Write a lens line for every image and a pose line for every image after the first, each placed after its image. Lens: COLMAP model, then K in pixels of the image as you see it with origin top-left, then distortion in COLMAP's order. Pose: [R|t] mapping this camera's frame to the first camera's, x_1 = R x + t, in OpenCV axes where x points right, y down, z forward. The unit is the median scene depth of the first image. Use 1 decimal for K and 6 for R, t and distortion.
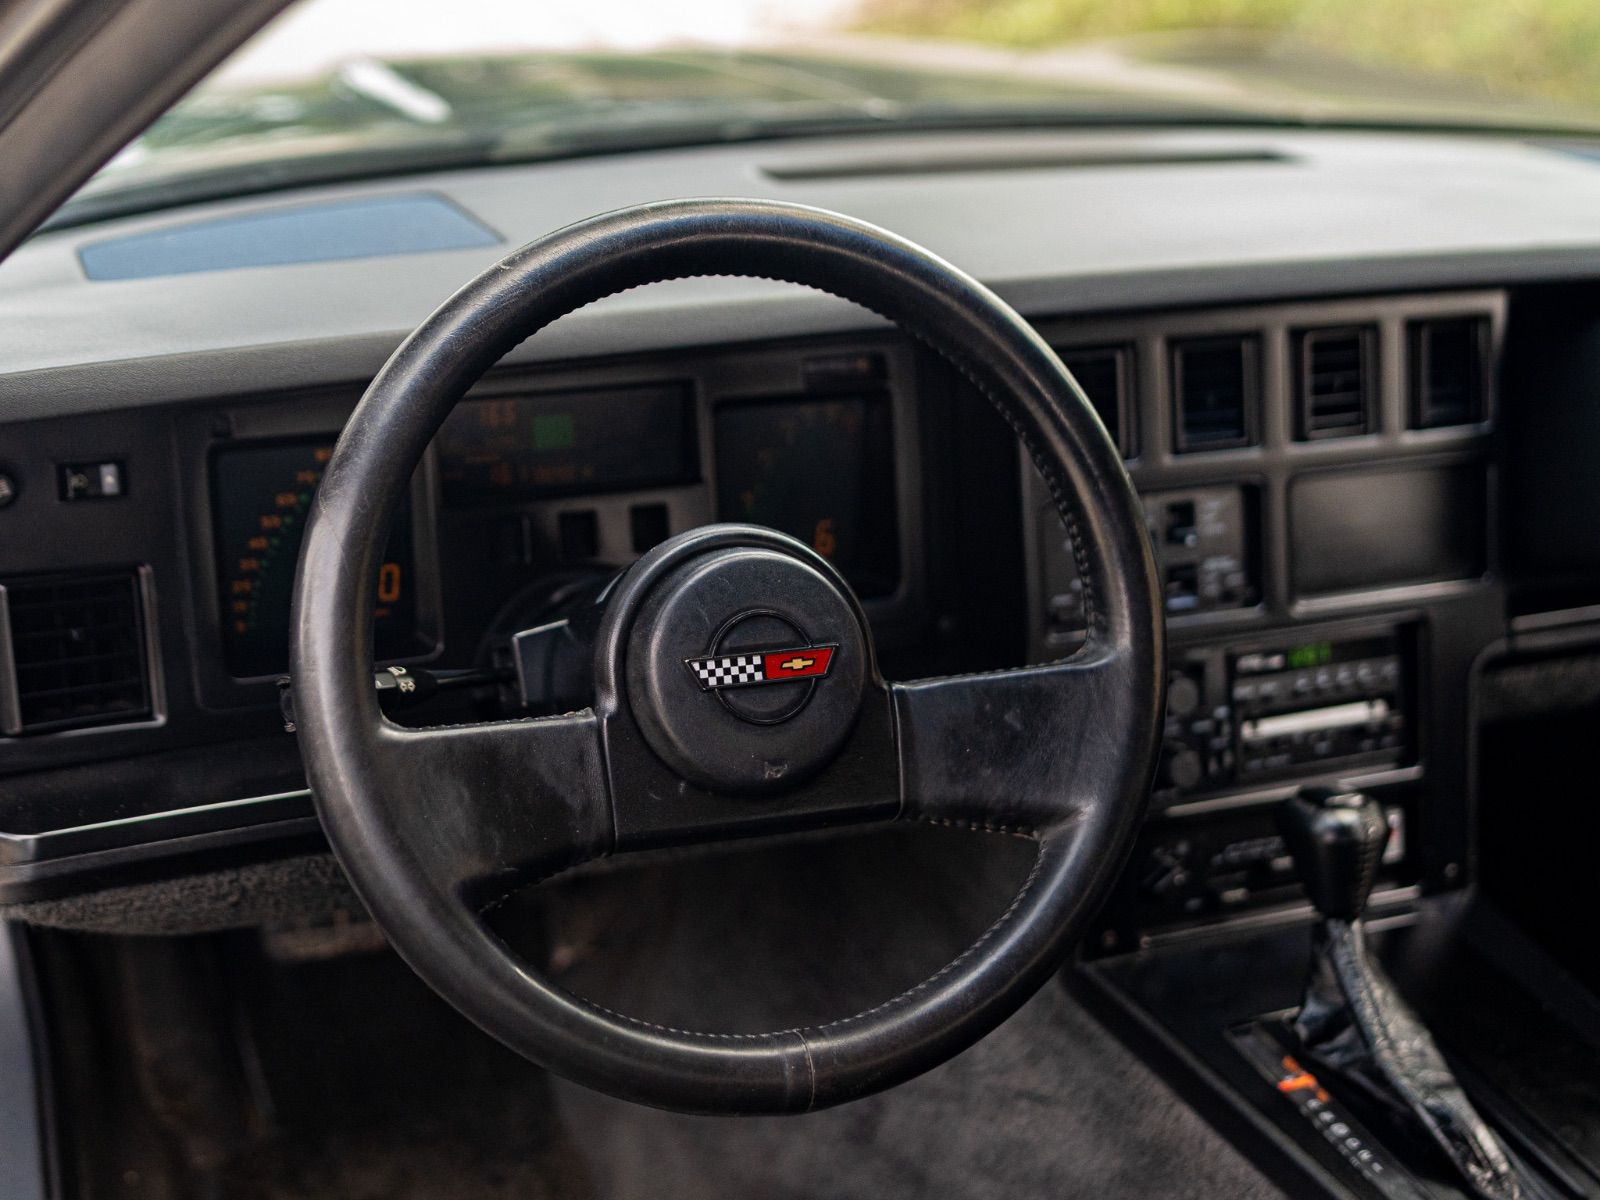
lens RADIAL K [[1998.7, 0, 802.8], [0, 1998.7, 605.2], [0, 0, 1]] dist [-0.004163, 0.000000]
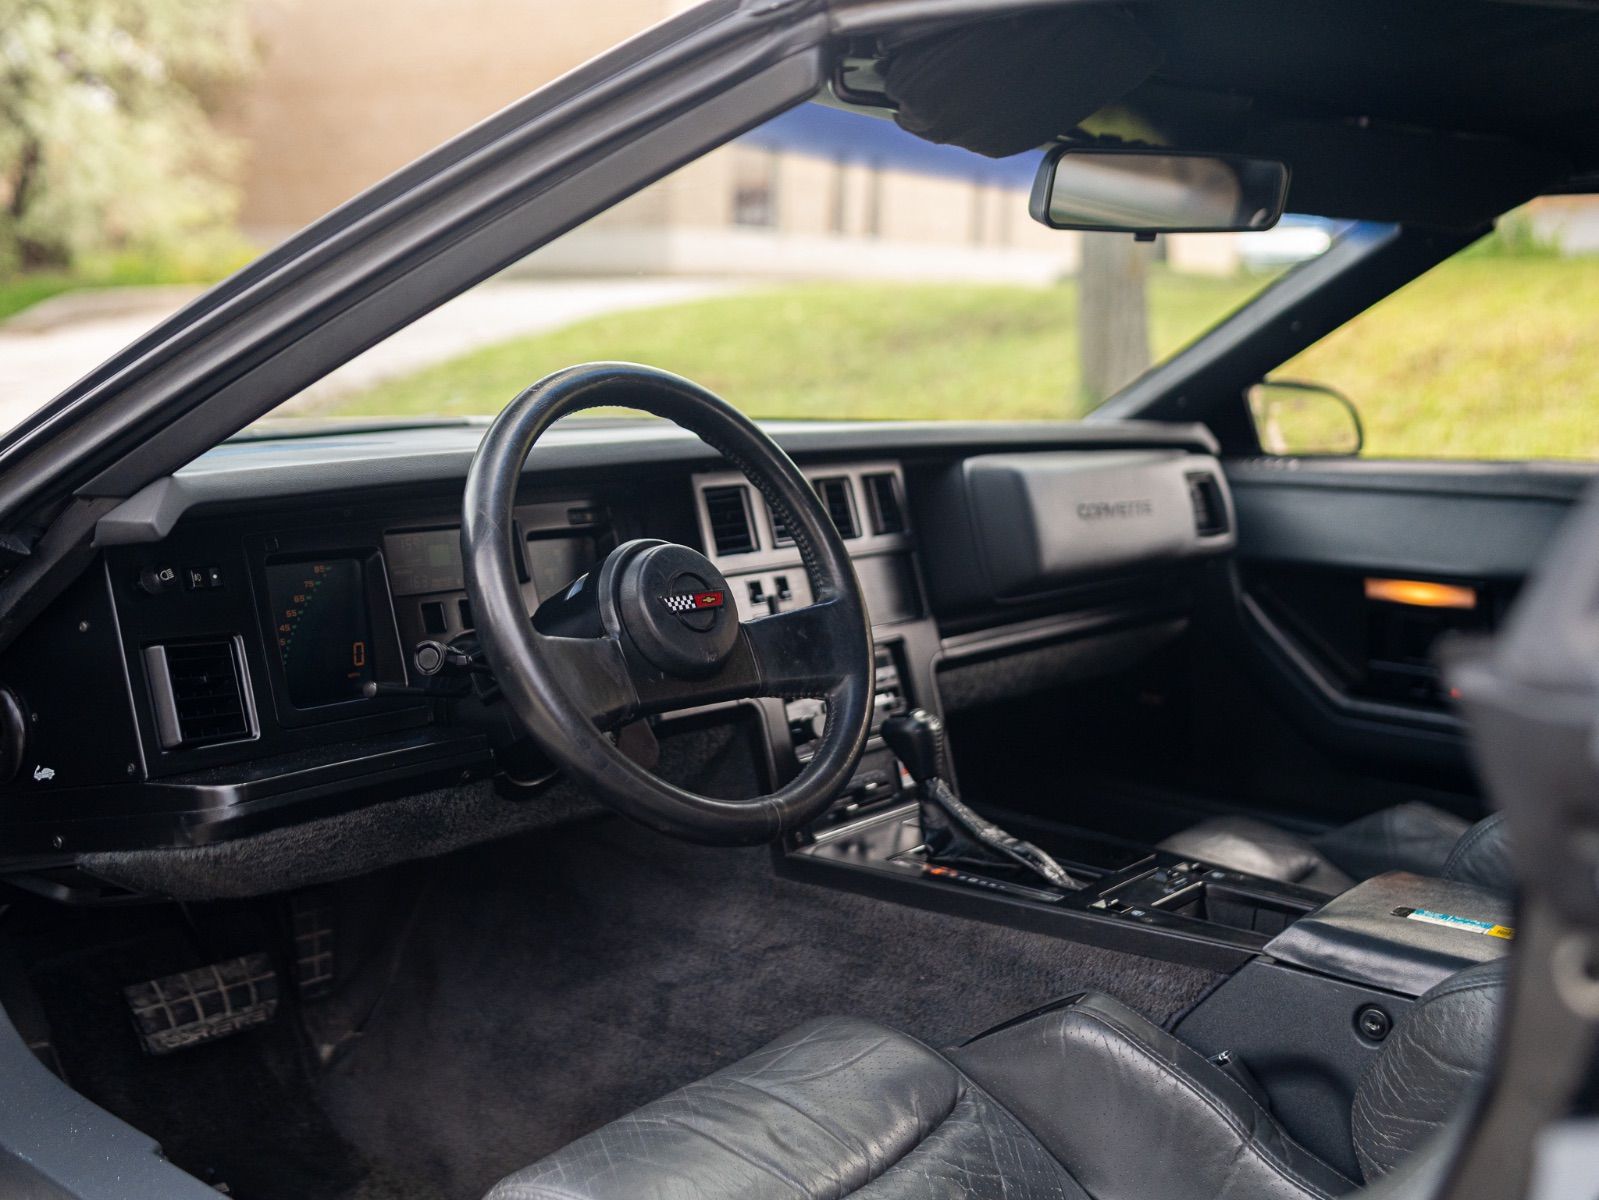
lens RADIAL K [[1997.5, 0, 798.6], [0, 1997.5, 602.3], [0, 0, 1]] dist [-0.004163, 0.000000]
pose [[0.849042, -0.078337, 0.522485, -0.836989], [0.233258, 0.942922, -0.237673, 0.457925], [-0.474044, 0.323668, 0.818853, -0.483243]]
